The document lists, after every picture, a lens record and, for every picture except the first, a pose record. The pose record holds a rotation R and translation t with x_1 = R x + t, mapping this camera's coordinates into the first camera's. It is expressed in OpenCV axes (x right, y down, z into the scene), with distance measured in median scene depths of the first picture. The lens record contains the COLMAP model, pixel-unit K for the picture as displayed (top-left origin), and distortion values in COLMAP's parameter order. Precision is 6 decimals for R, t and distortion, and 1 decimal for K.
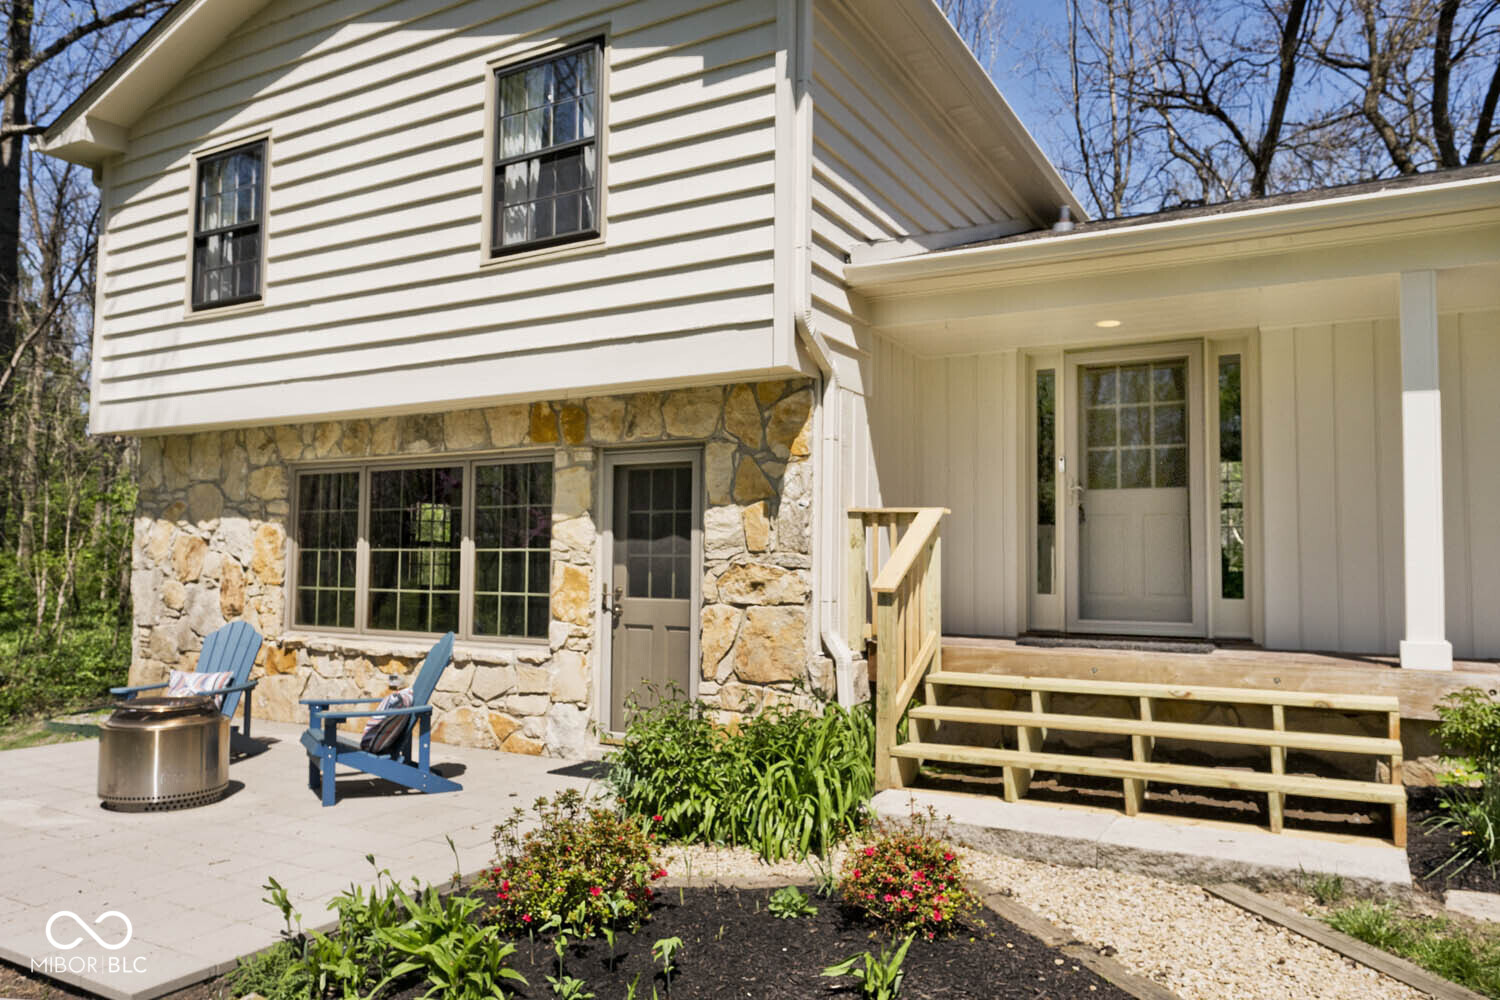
lens RADIAL K [[1030.8, 0, 743.2], [0, 1030.8, 500.0], [0, 0, 1]] dist [-0.004233, -0.001998]
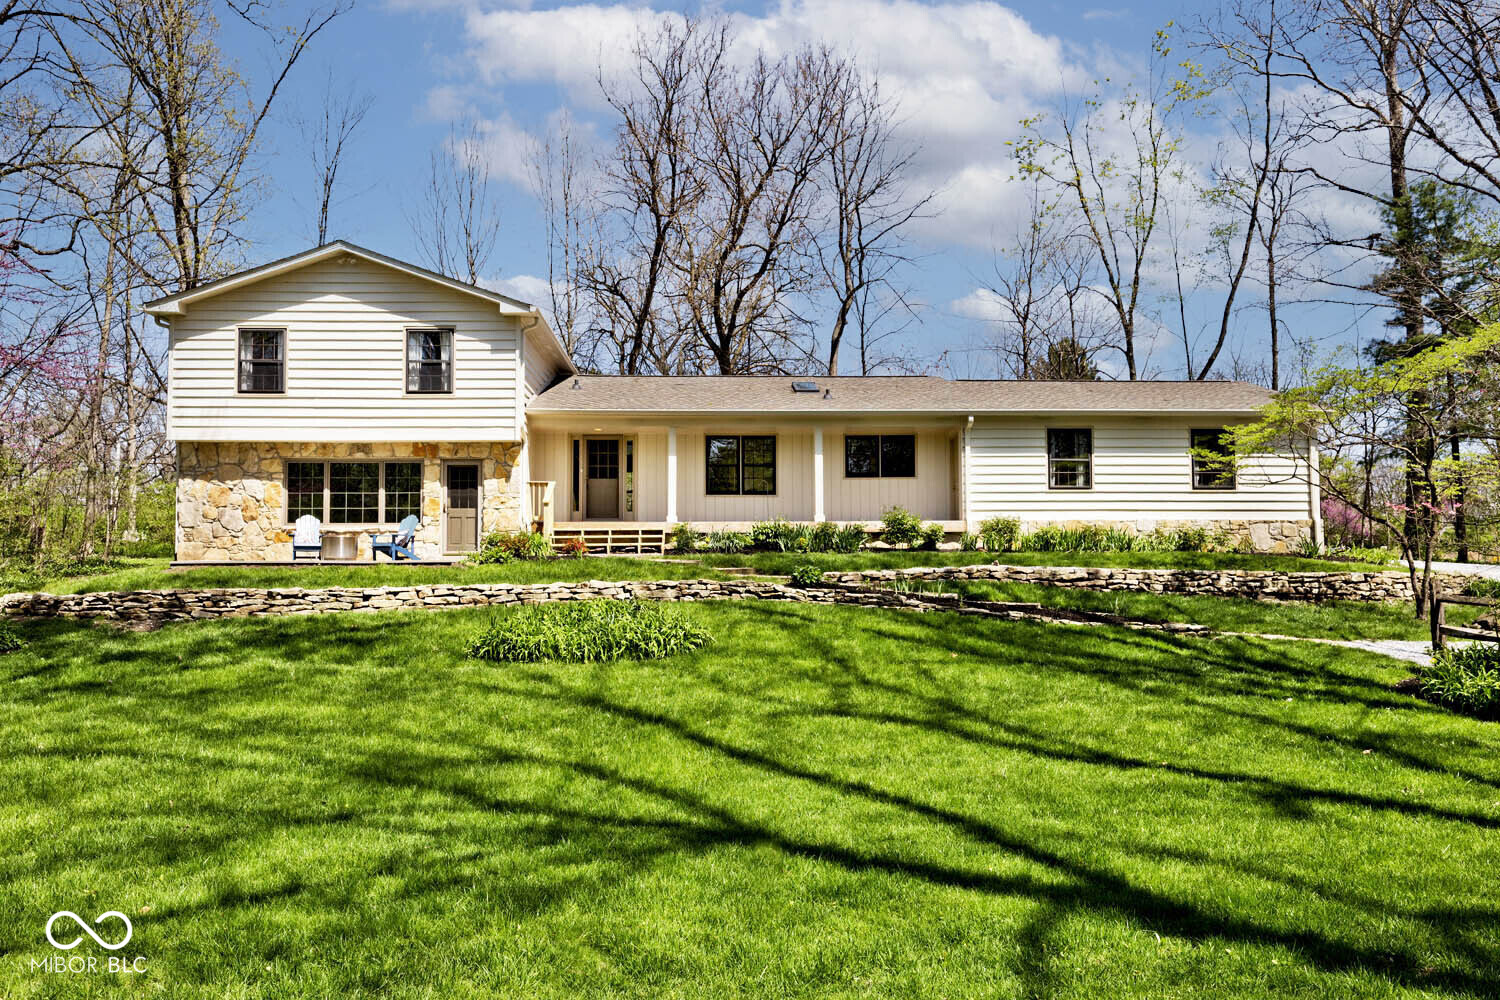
lens RADIAL K [[1030.8, 0, 741.9], [0, 1030.8, 499.2], [0, 0, 1]] dist [-0.004233, -0.001998]
pose [[0.841651, 0.022682, 0.539545, -0.988737], [-0.018940, 0.999743, -0.012484, 0.085077], [-0.539690, 0.000288, 0.841864, -1.949747]]
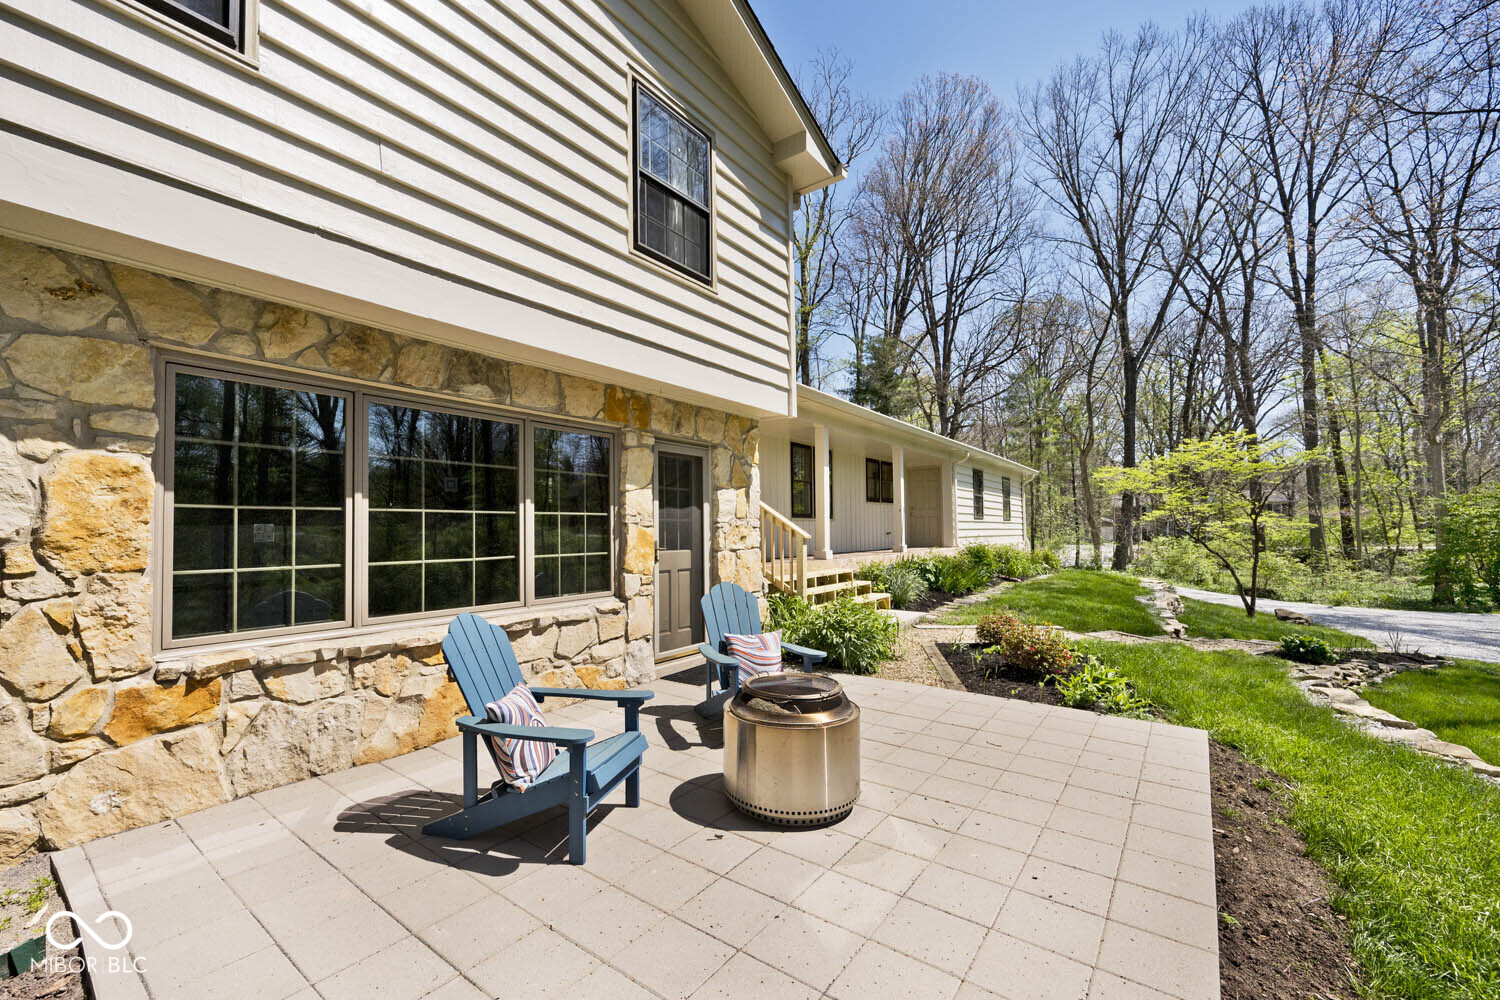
lens RADIAL K [[615.5, 0, 743.7], [0, 615.5, 510.2], [0, 0, 1]] dist [-0.011929, 0.000005]
pose [[0.113112, 0.017448, 0.993429, -0.846267], [-0.060426, 0.998116, -0.010650, 0.041426], [-0.991743, -0.058824, 0.113953, 0.762284]]
